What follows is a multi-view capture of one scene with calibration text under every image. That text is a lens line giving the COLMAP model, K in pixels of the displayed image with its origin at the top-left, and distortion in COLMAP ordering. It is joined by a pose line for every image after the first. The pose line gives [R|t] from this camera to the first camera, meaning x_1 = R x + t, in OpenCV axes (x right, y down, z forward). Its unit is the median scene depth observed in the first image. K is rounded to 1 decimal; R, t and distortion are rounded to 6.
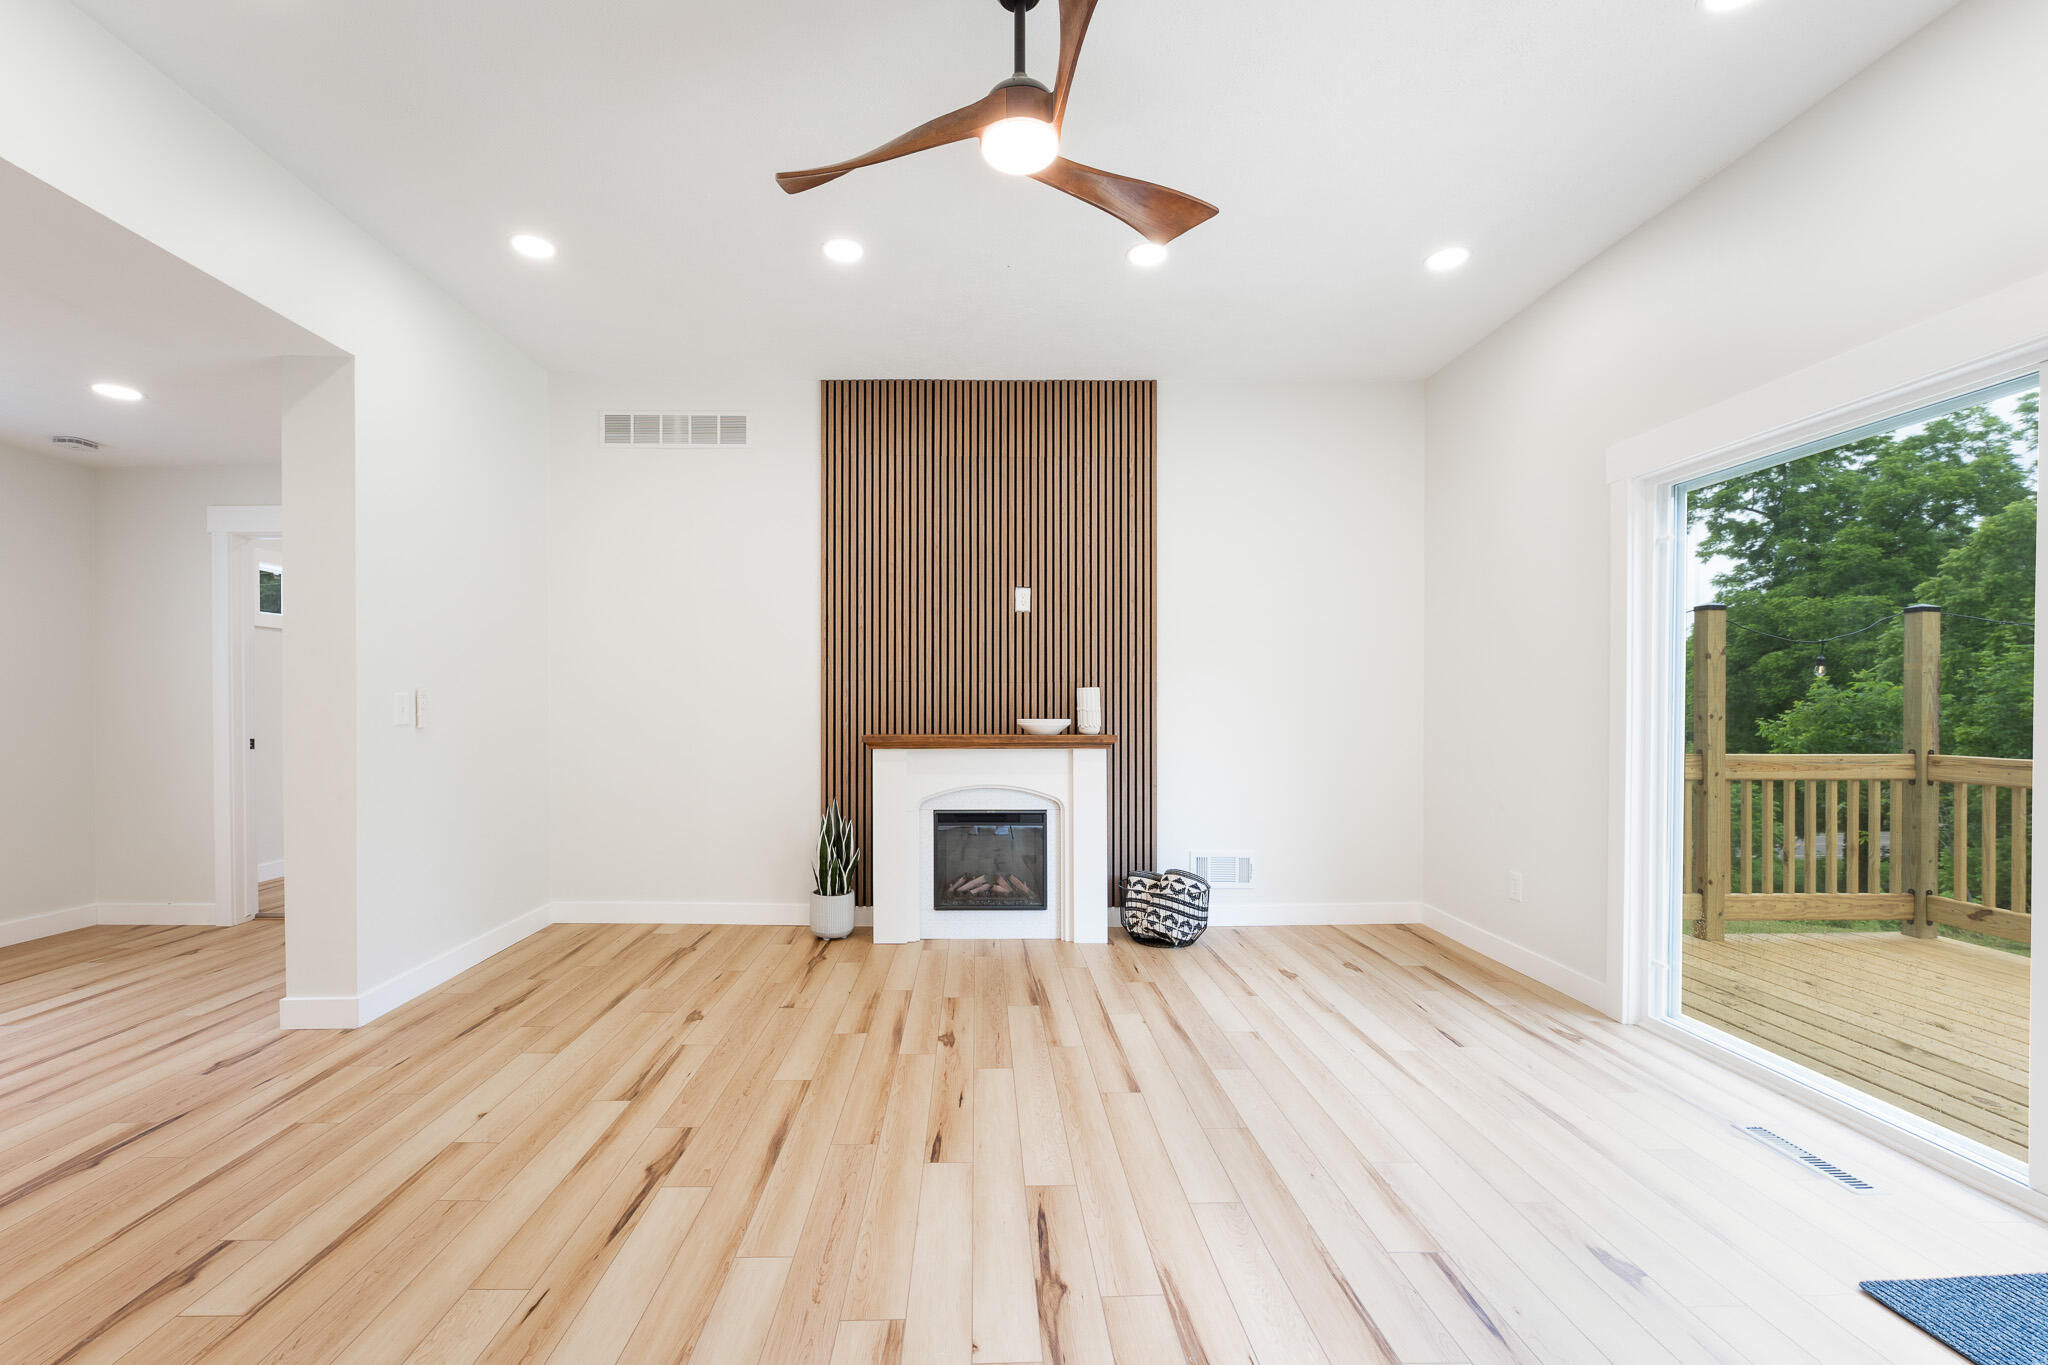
lens RADIAL K [[834.9, 0, 1023.2], [0, 834.9, 703.7], [0, 0, 1]] dist [-0.018766, 0.000676]
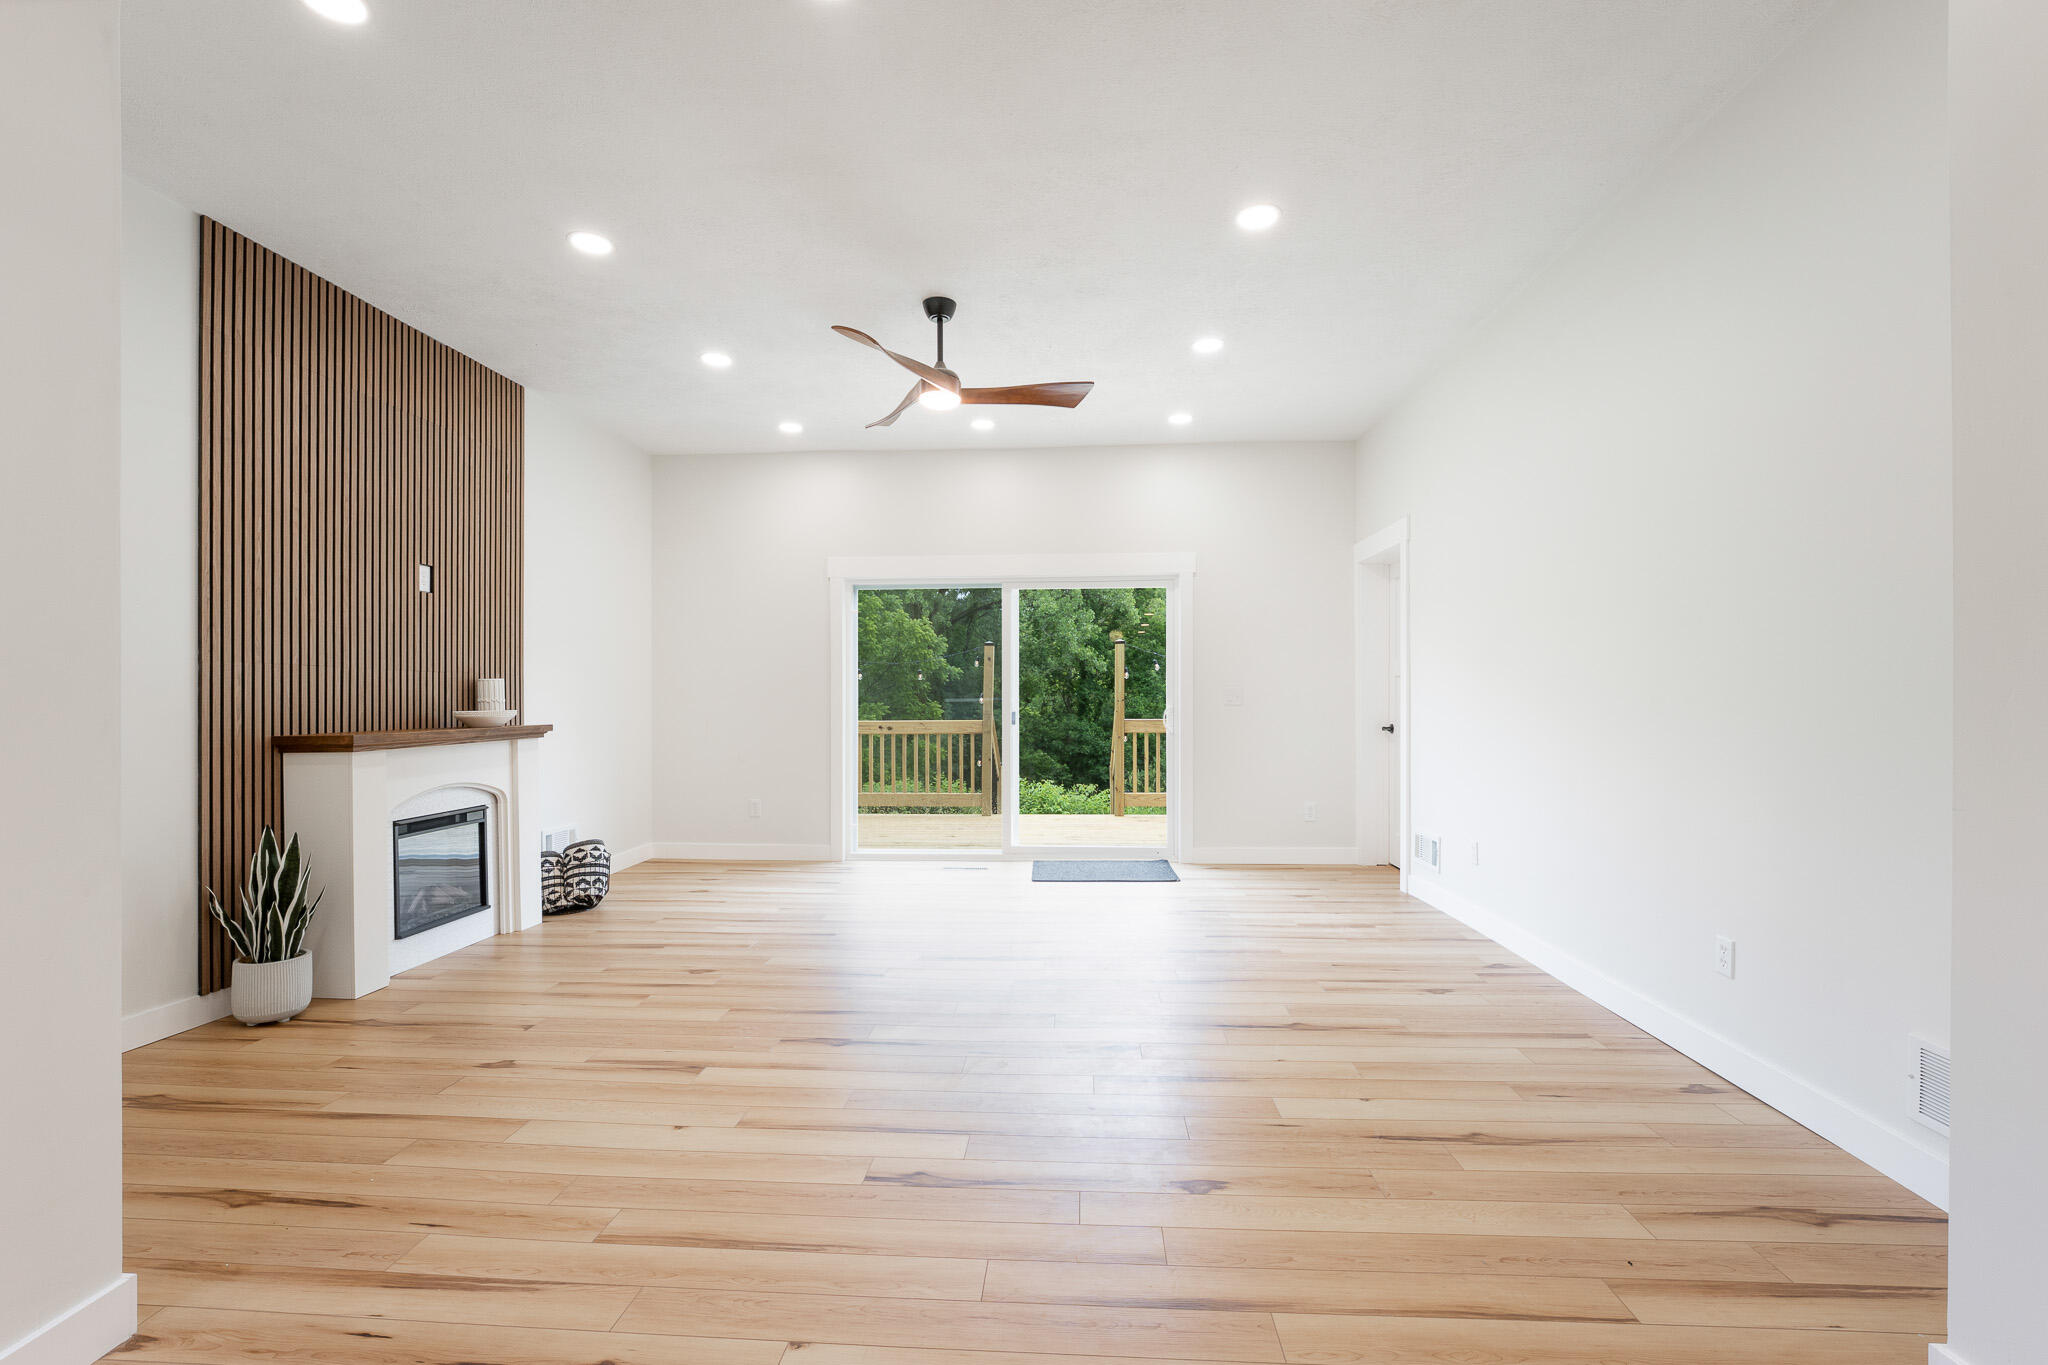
lens RADIAL K [[858.6, 0, 1024.8], [0, 858.6, 691.1], [0, 0, 1]] dist [-0.012517, 0.000025]
pose [[0.097508, 0.004455, 0.995225, -0.907477], [-0.002264, 0.999988, -0.004255, -0.001443], [-0.995232, -0.001838, 0.097517, 0.285593]]
